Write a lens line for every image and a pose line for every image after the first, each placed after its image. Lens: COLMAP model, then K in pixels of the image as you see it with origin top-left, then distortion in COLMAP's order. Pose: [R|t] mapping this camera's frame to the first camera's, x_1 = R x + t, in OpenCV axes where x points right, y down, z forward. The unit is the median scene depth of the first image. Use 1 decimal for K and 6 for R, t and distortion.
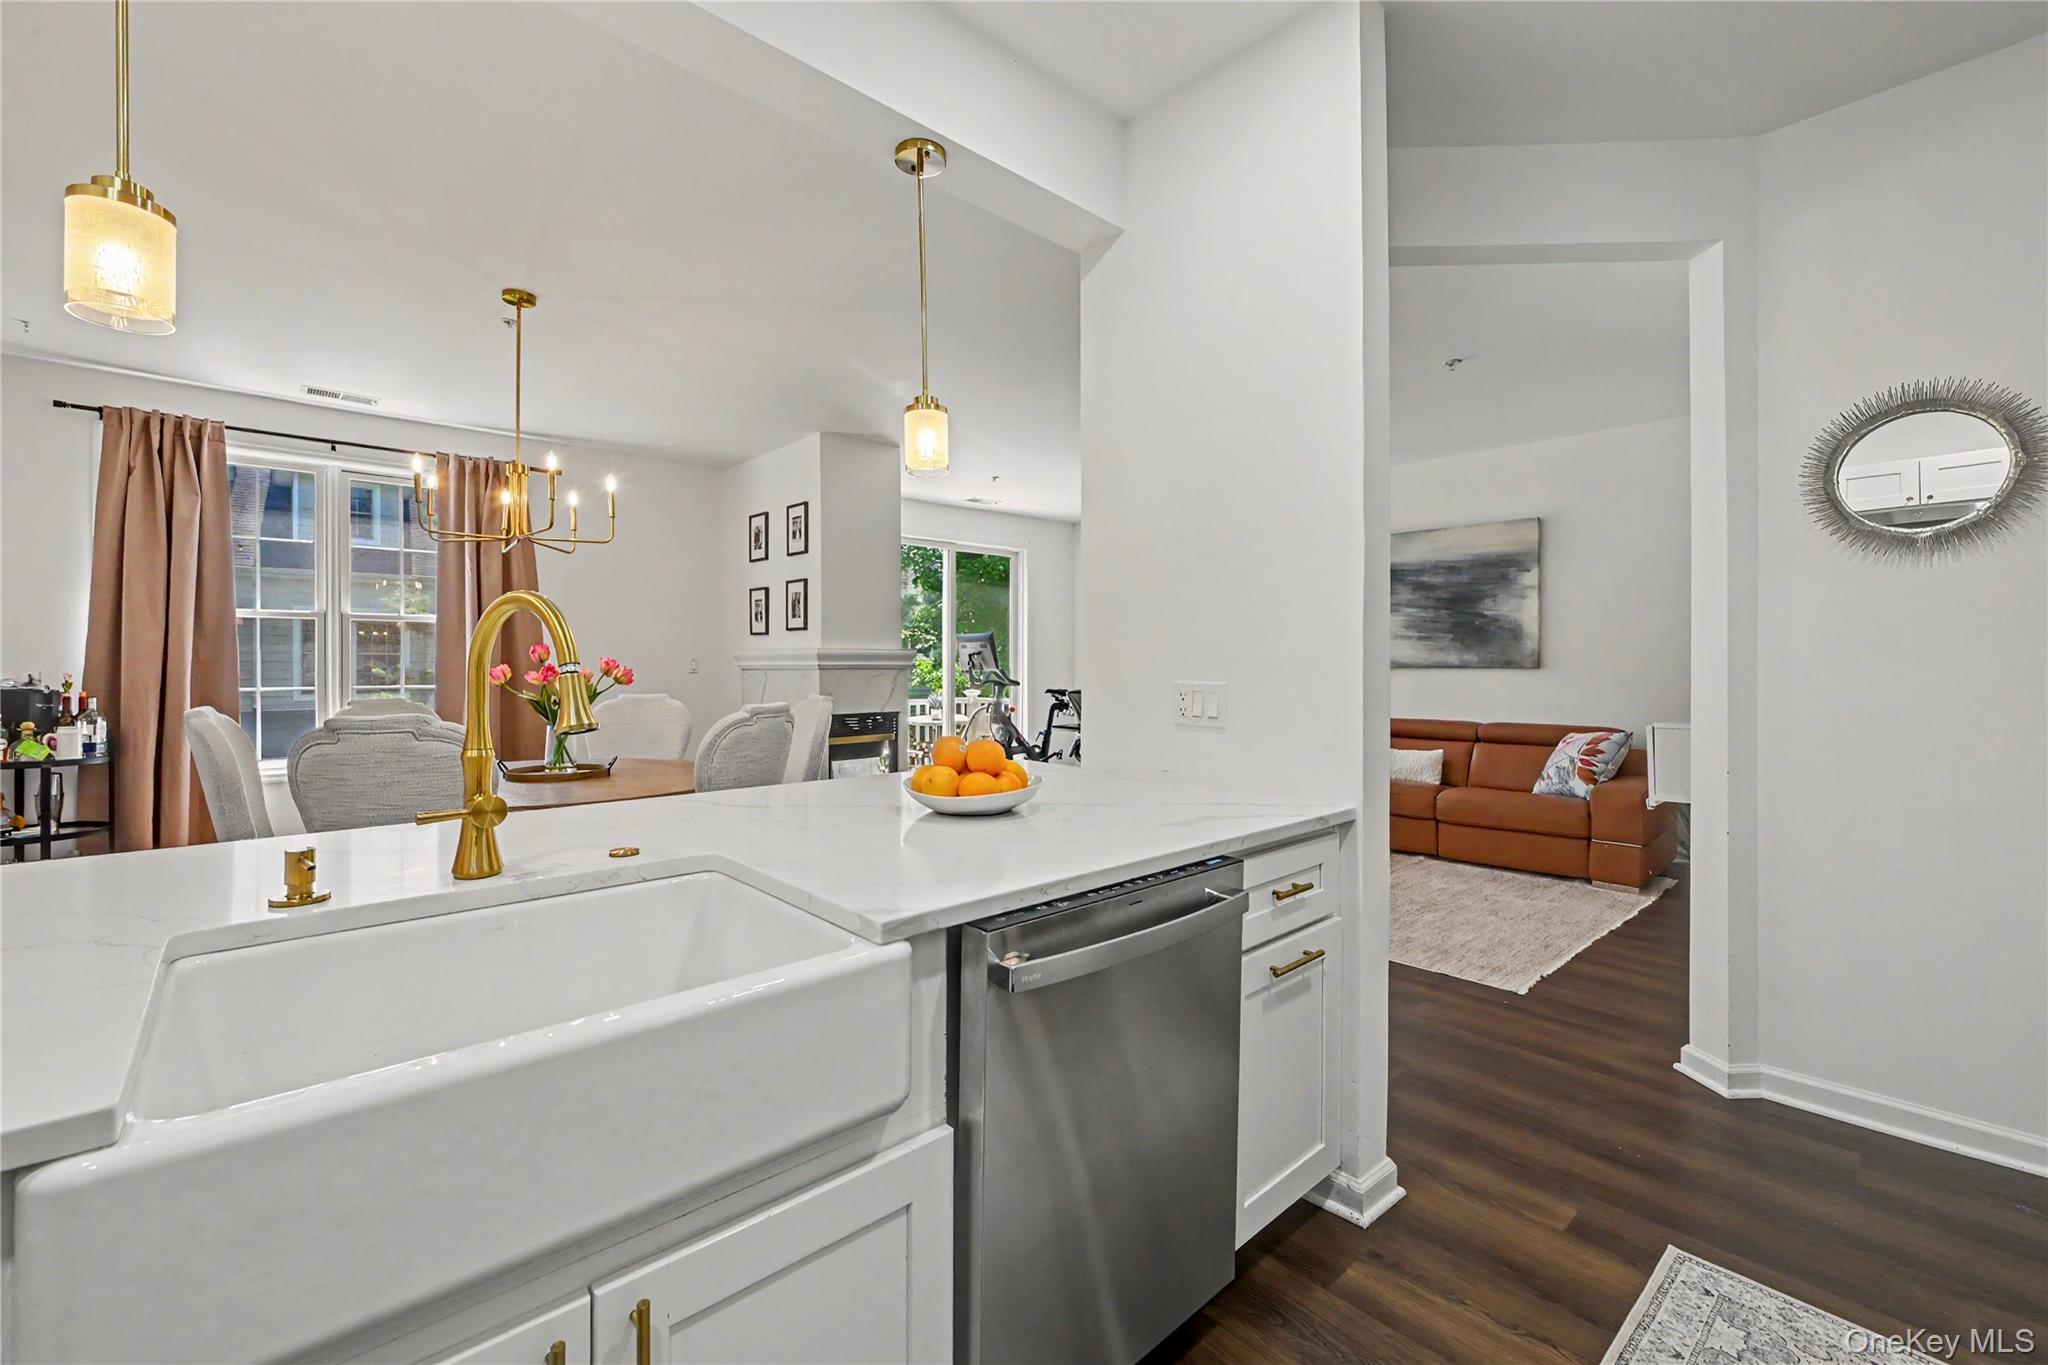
lens RADIAL K [[841.0, 0, 1012.7], [0, 841.0, 669.6], [0, 0, 1]] dist [0.000758, 0.000223]
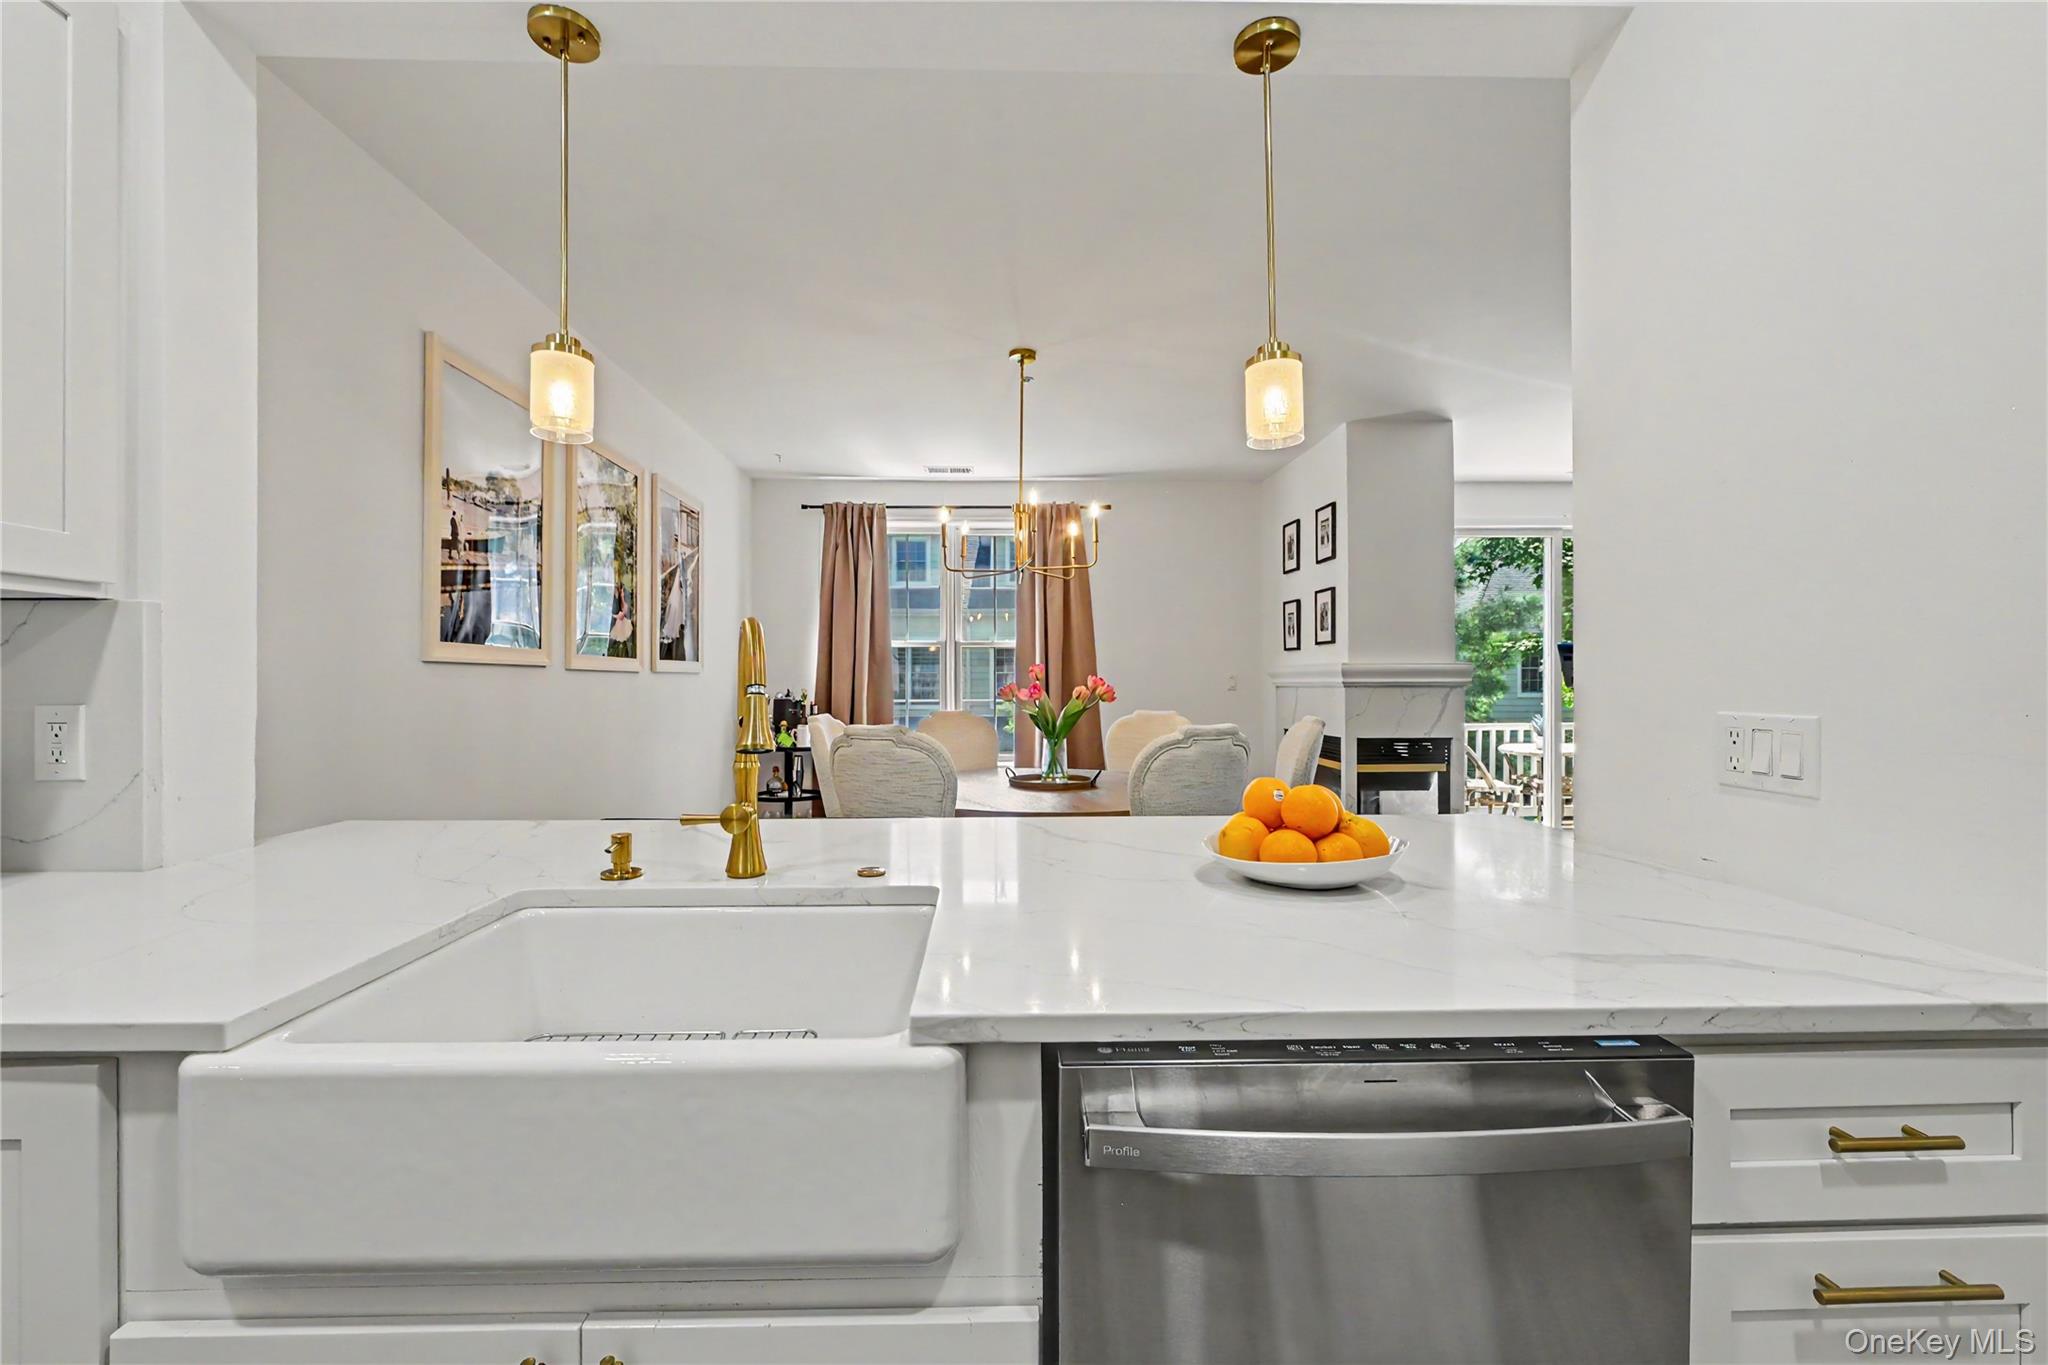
lens RADIAL K [[838.3, 0, 1024.0], [0, 838.3, 682.5], [0, 0, 1]] dist [0.001103, 0.000341]
pose [[0.759792, -0.000378, -0.650166, 0.119527], [-0.001925, 0.999994, -0.002830, -0.002557], [0.650164, 0.003402, 0.759787, 0.129782]]
